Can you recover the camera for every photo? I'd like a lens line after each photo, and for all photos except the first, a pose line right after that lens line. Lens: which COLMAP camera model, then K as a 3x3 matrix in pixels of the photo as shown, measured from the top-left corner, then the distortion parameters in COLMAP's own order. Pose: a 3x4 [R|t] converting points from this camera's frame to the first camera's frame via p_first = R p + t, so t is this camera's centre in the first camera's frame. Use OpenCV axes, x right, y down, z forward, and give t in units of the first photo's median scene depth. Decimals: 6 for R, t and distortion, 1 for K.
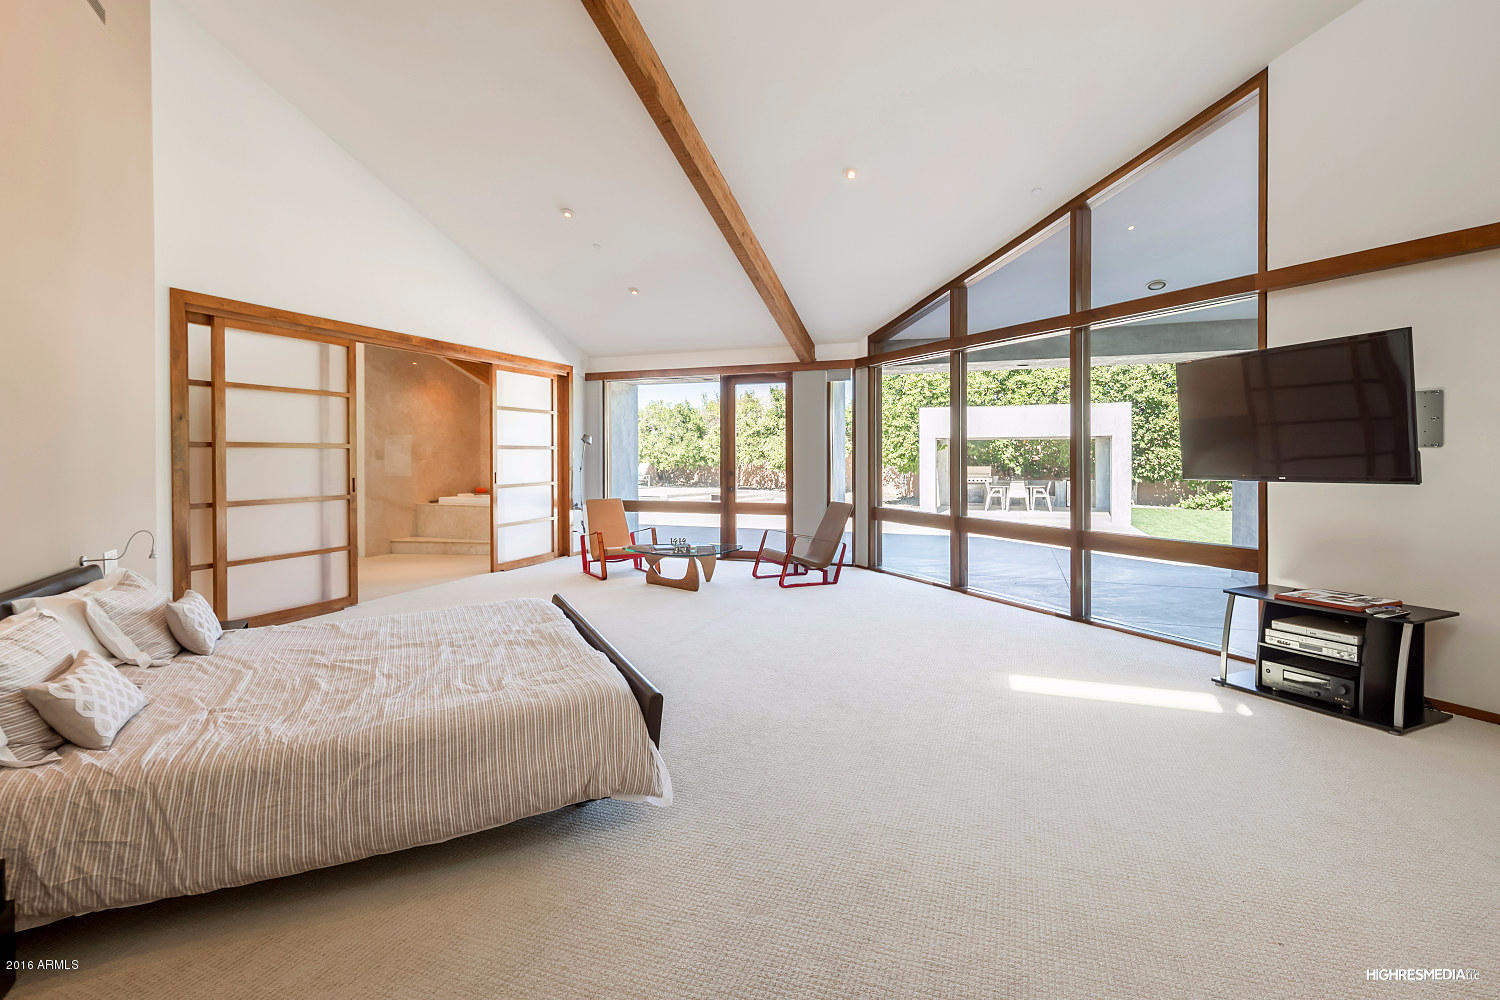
lens RADIAL K [[724.2, 0, 744.6], [0, 724.2, 460.3], [0, 0, 1]] dist [-0.001951, -0.000275]
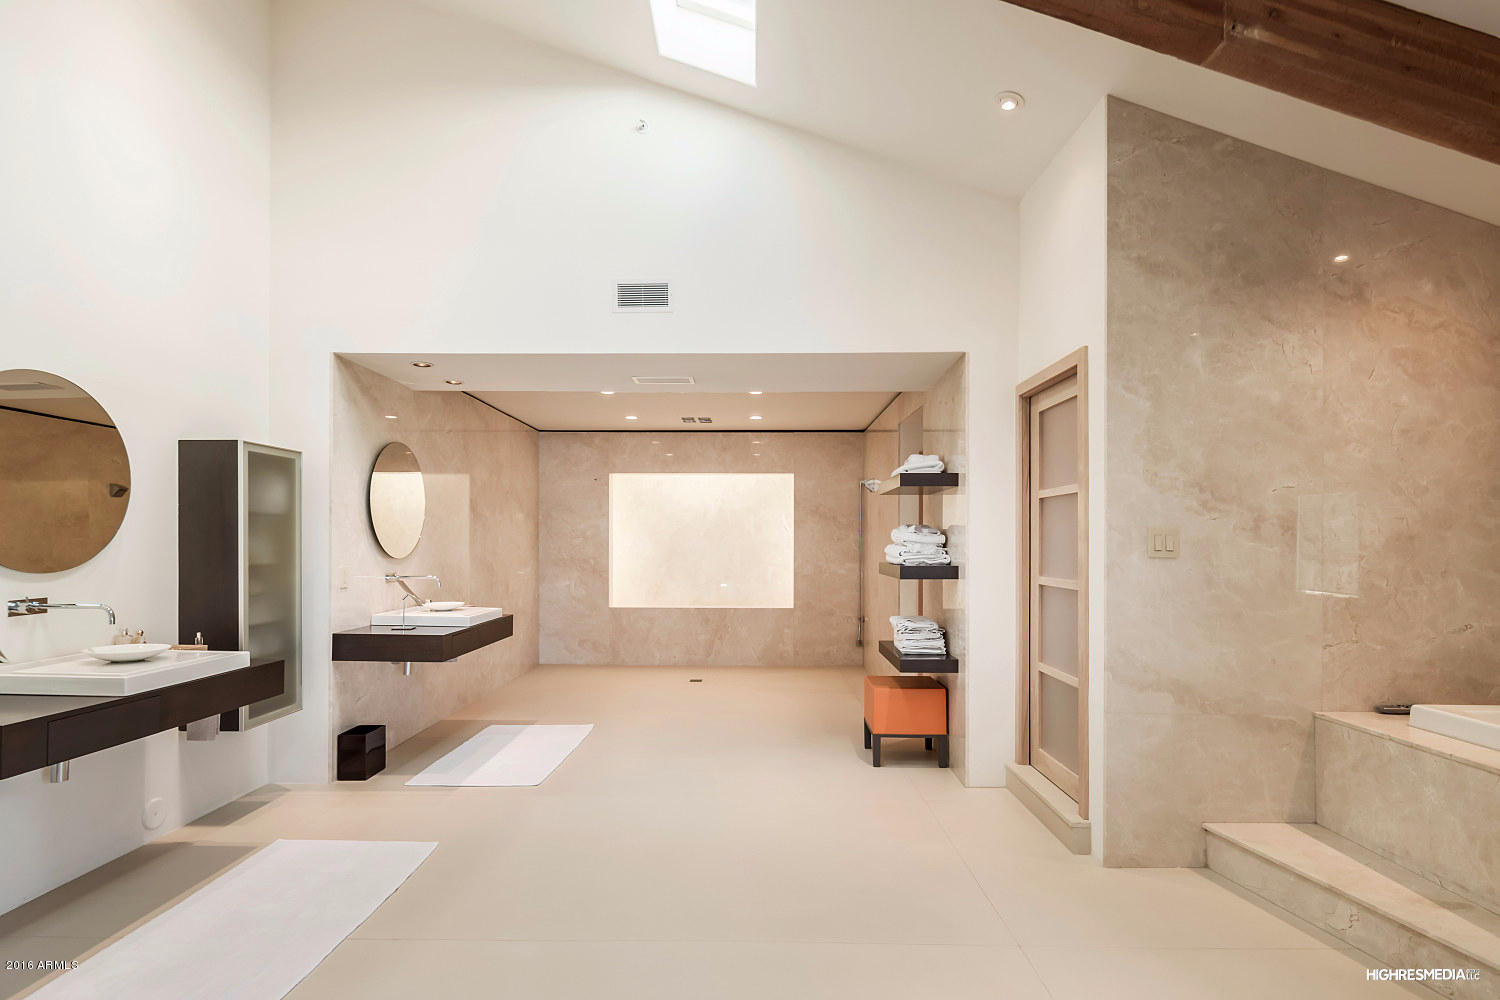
lens RADIAL K [[744.1, 0, 748.0], [0, 744.1, 537.5], [0, 0, 1]] dist [0.000979, 0.000177]
pose [[0.339121, -0.001937, -0.940741, -0.403761], [-0.012089, 0.999906, -0.006417, -0.008672], [0.940665, 0.013548, 0.339066, 1.106770]]
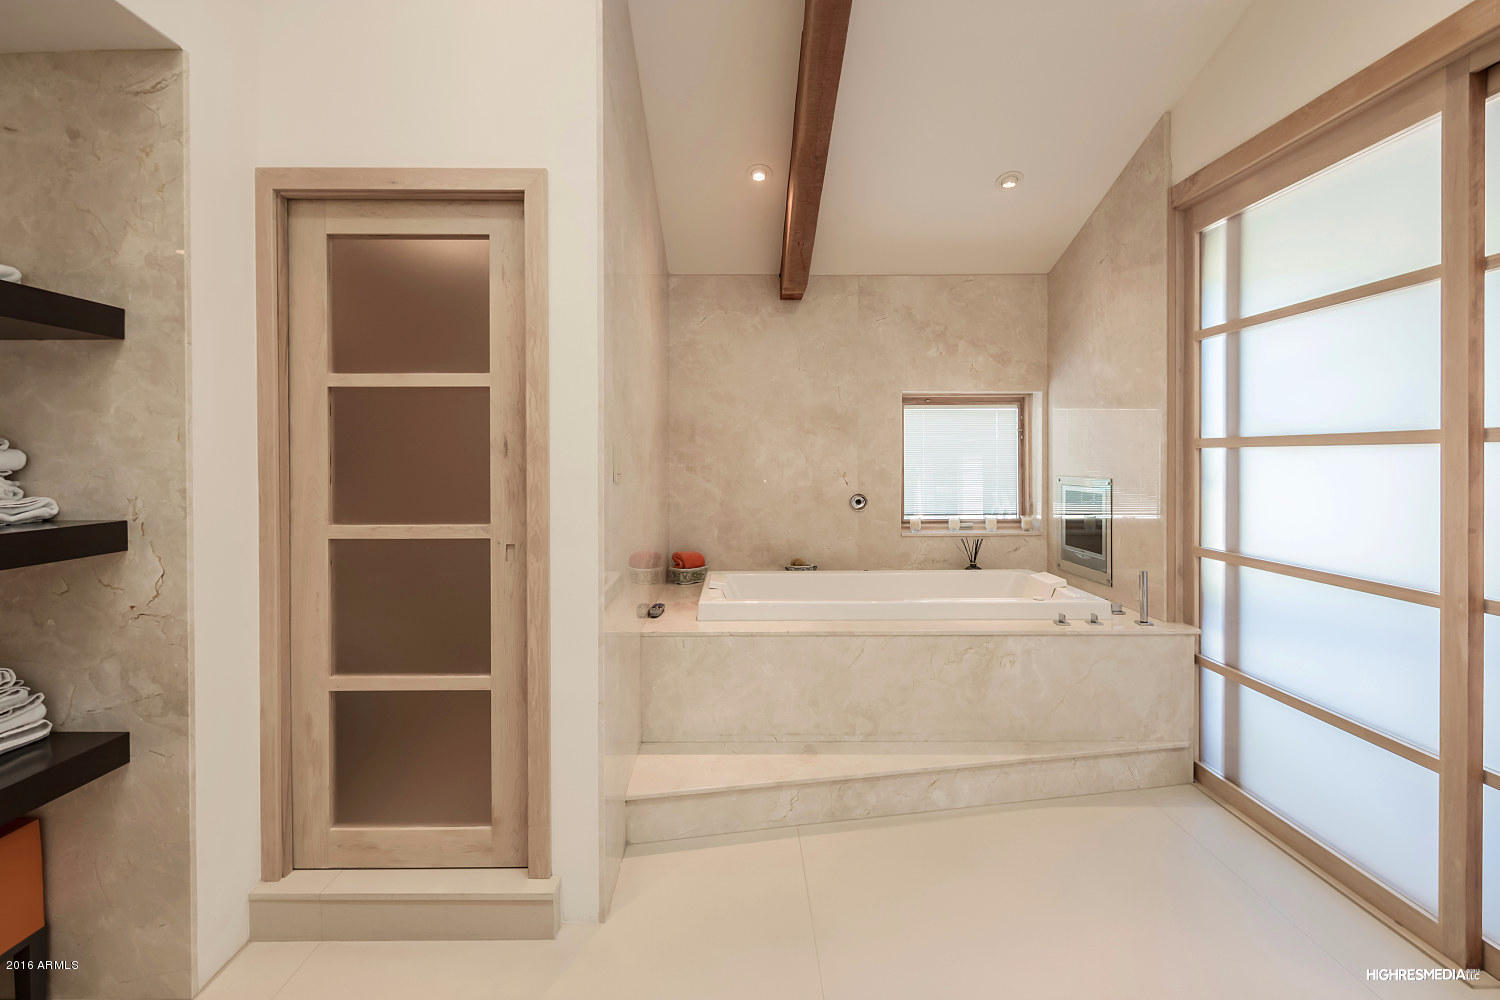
lens RADIAL K [[724.2, 0, 744.6], [0, 724.2, 460.3], [0, 0, 1]] dist [-0.001951, -0.000275]
pose [[0.934870, 0.000132, 0.354990, -0.804999], [0.001323, 0.999992, -0.003858, -0.011967], [-0.354988, 0.004077, 0.934862, 1.151034]]
